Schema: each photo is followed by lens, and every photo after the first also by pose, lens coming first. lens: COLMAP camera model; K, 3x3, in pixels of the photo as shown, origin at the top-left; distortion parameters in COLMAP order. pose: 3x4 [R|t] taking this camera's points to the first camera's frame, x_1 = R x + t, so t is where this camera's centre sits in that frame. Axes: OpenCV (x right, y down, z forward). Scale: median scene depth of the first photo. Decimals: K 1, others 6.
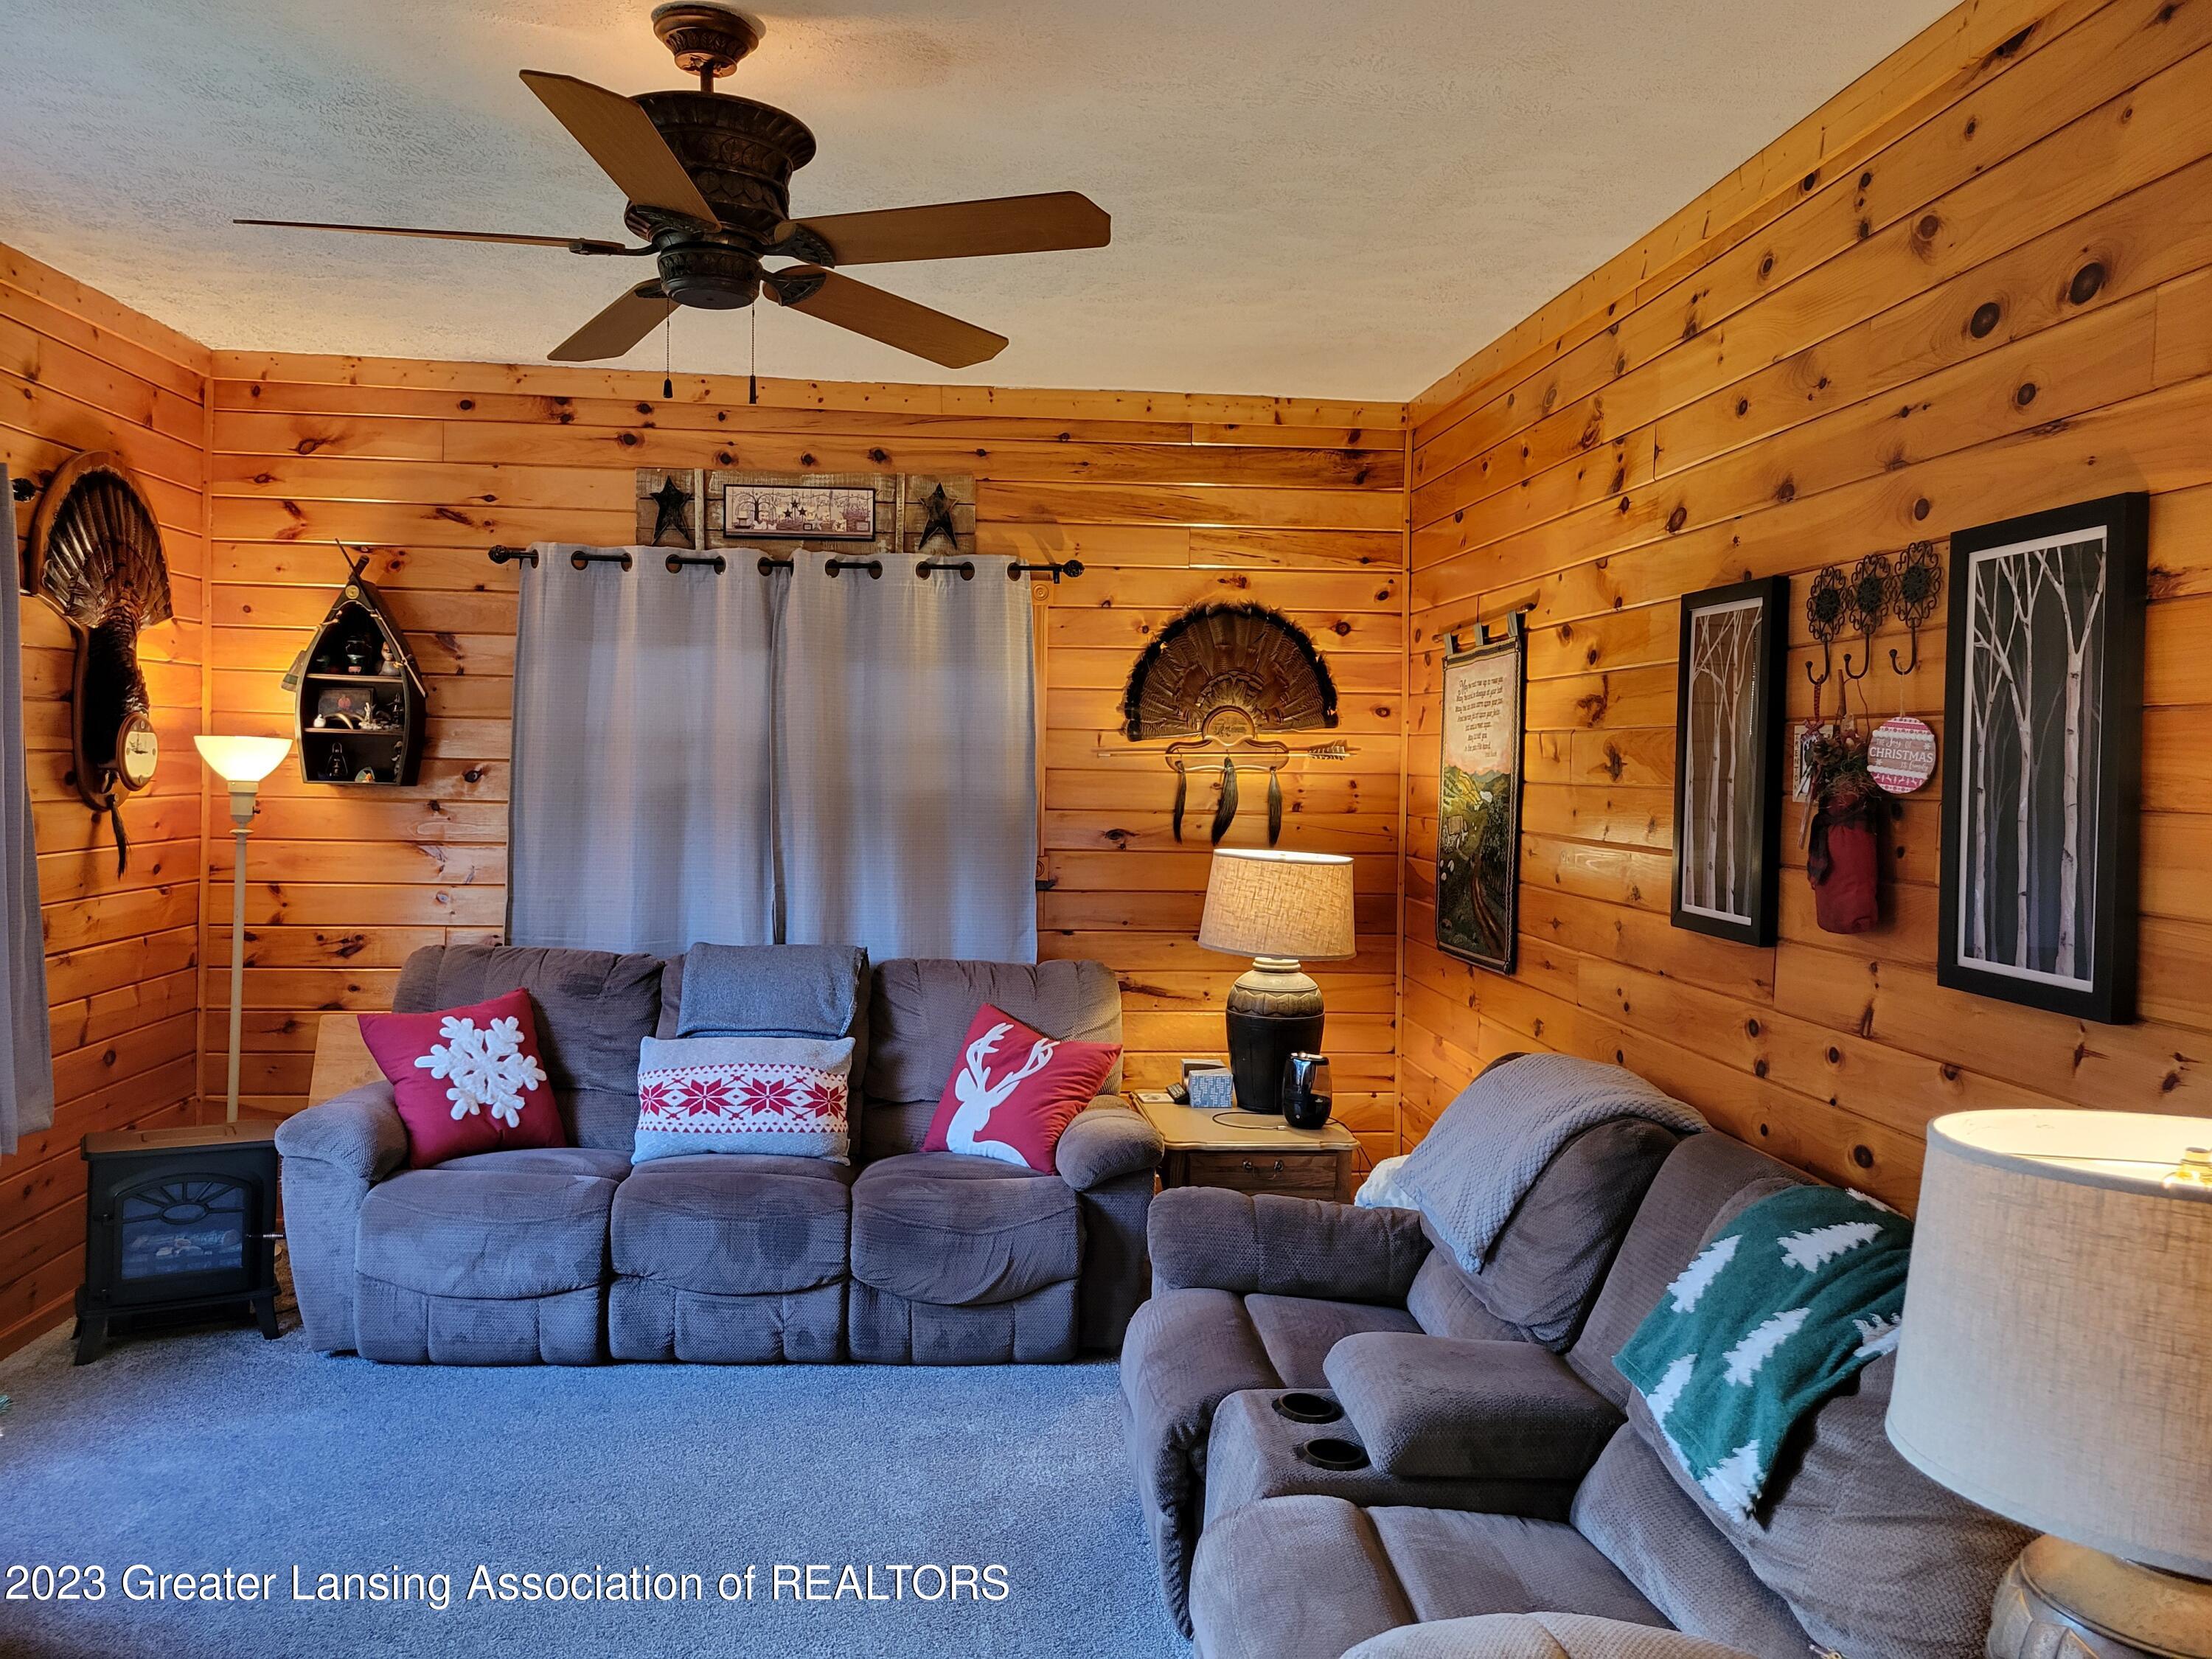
lens RADIAL K [[1665.1, 0, 1099.6], [0, 1665.1, 825.0], [0, 0, 1]] dist [0.044978, -0.028394]
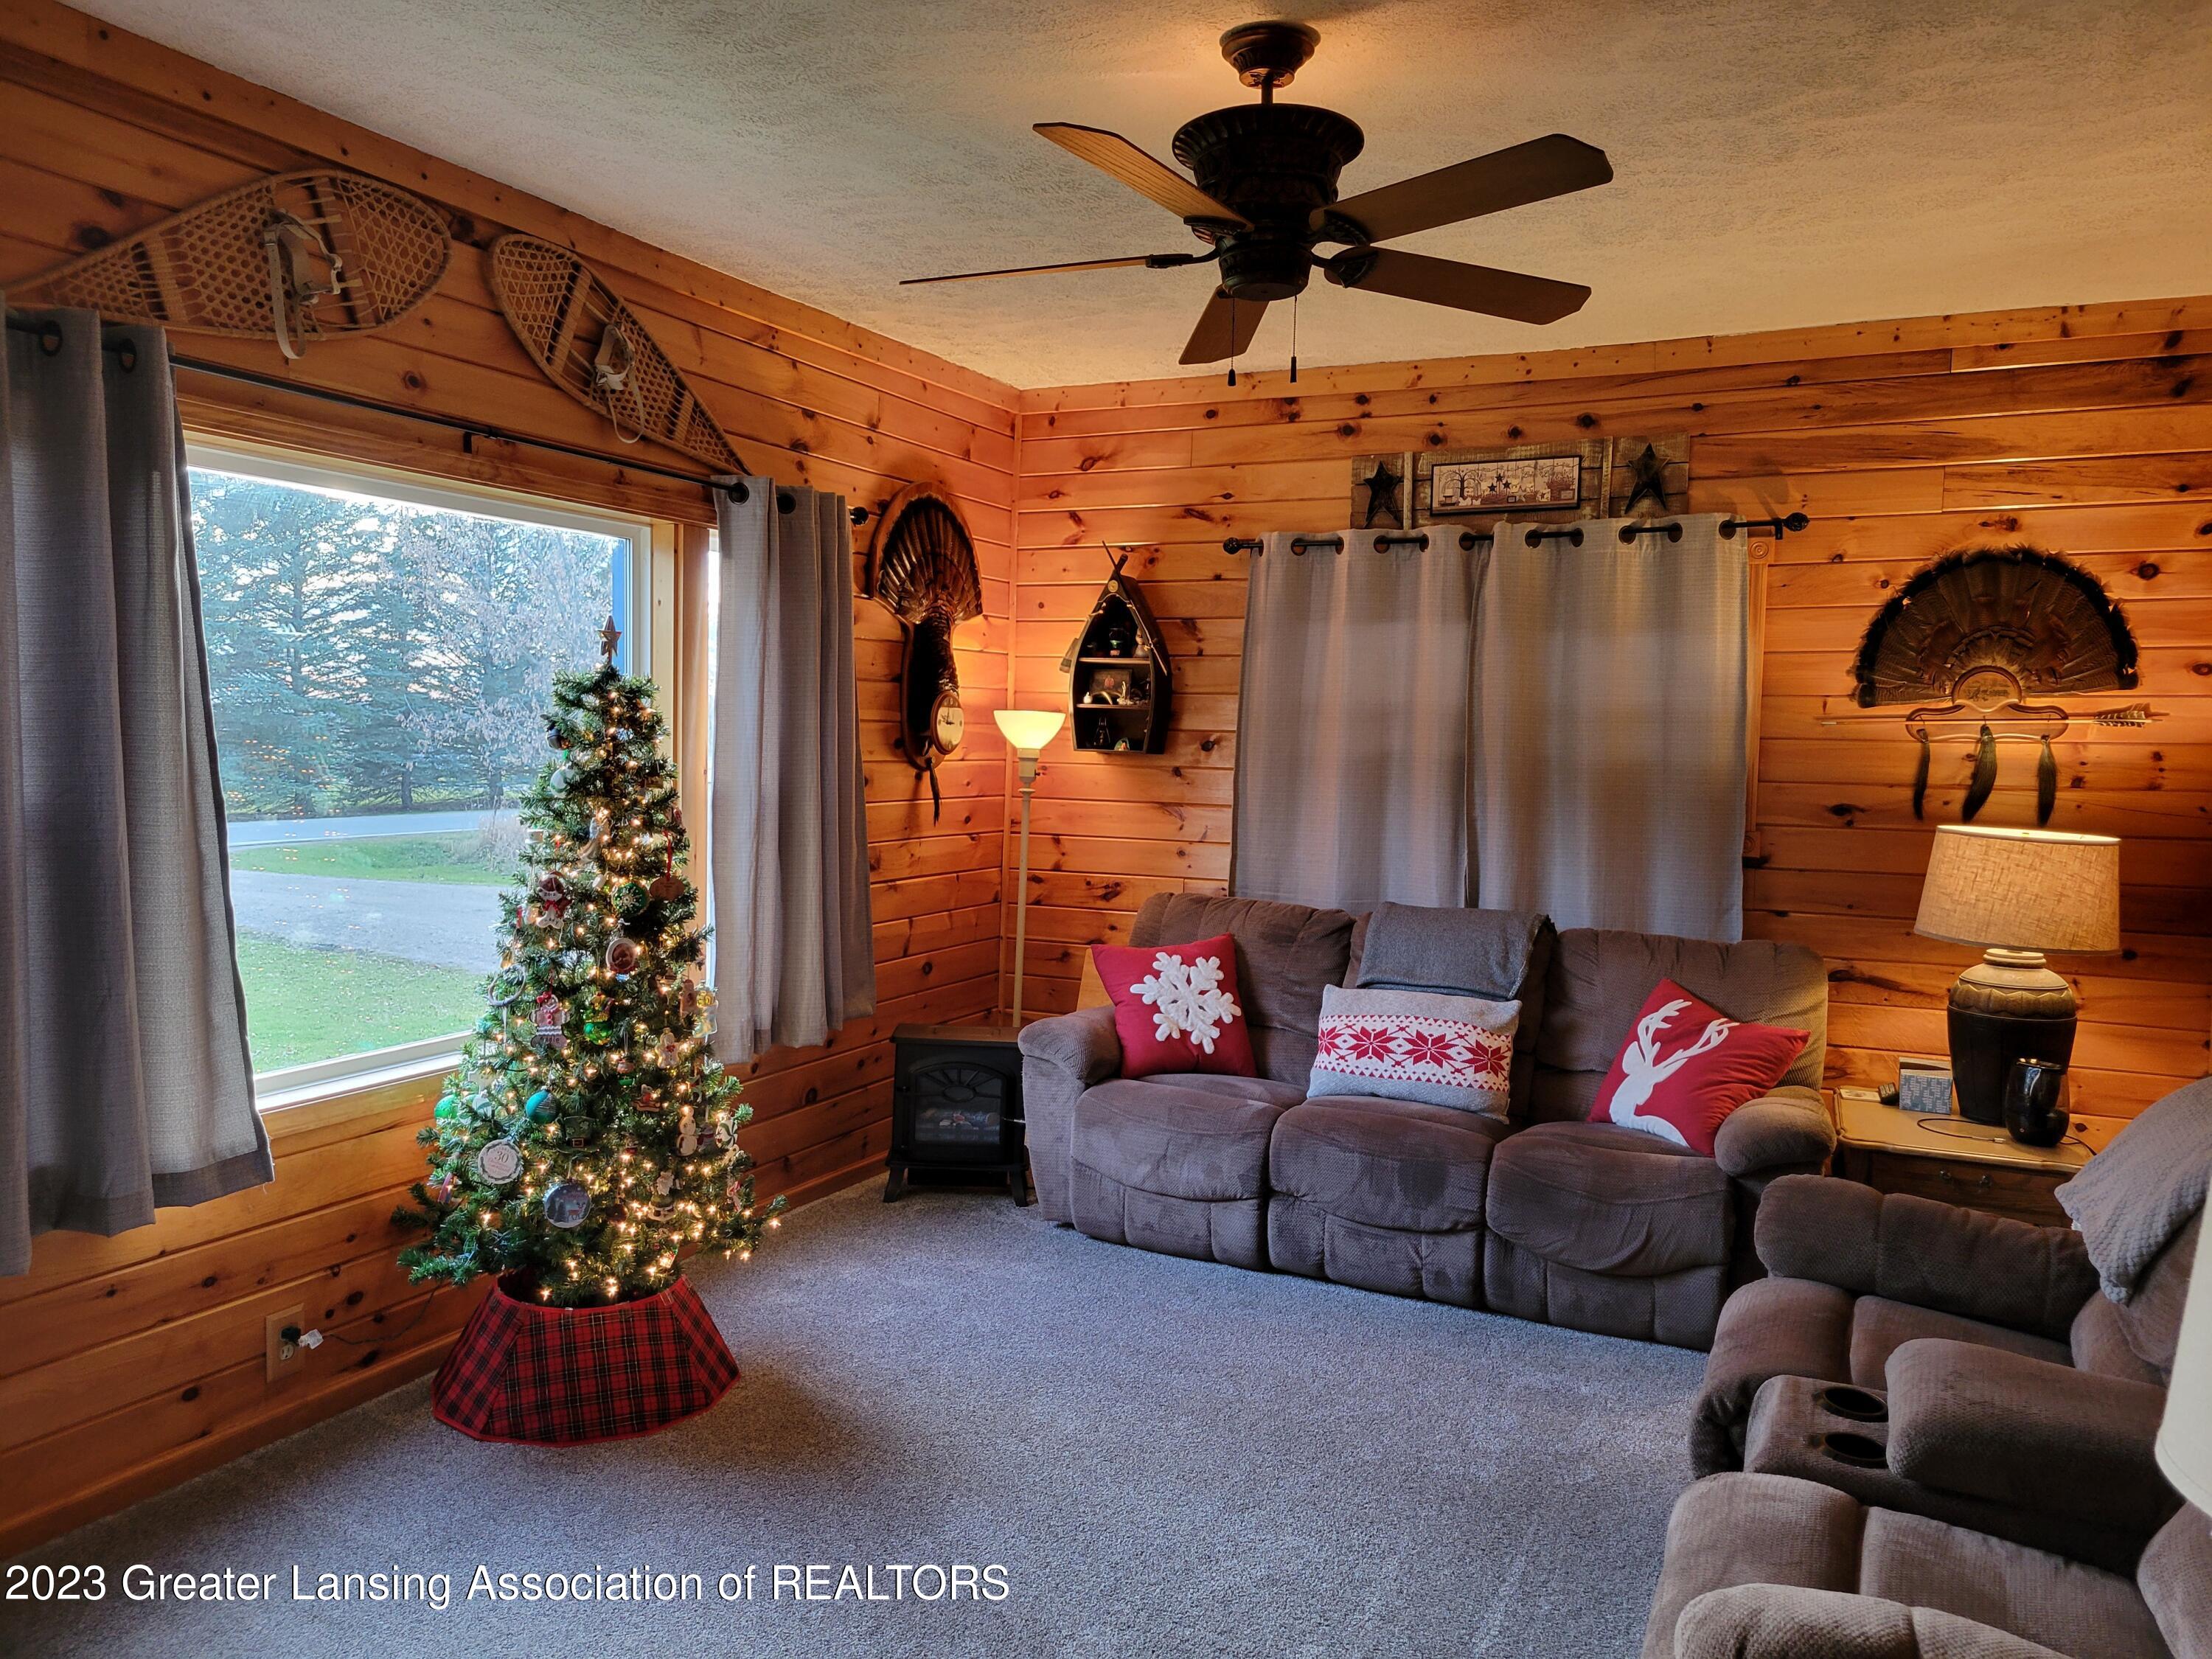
lens RADIAL K [[1665.1, 0, 1090.8], [0, 1665.1, 848.2], [0, 0, 1]] dist [0.044978, -0.028394]
pose [[0.865478, 0.031369, -0.499963, 0.128838], [-0.023093, 0.999475, 0.022732, 0.017271], [0.500414, -0.008129, 0.865748, -0.009487]]
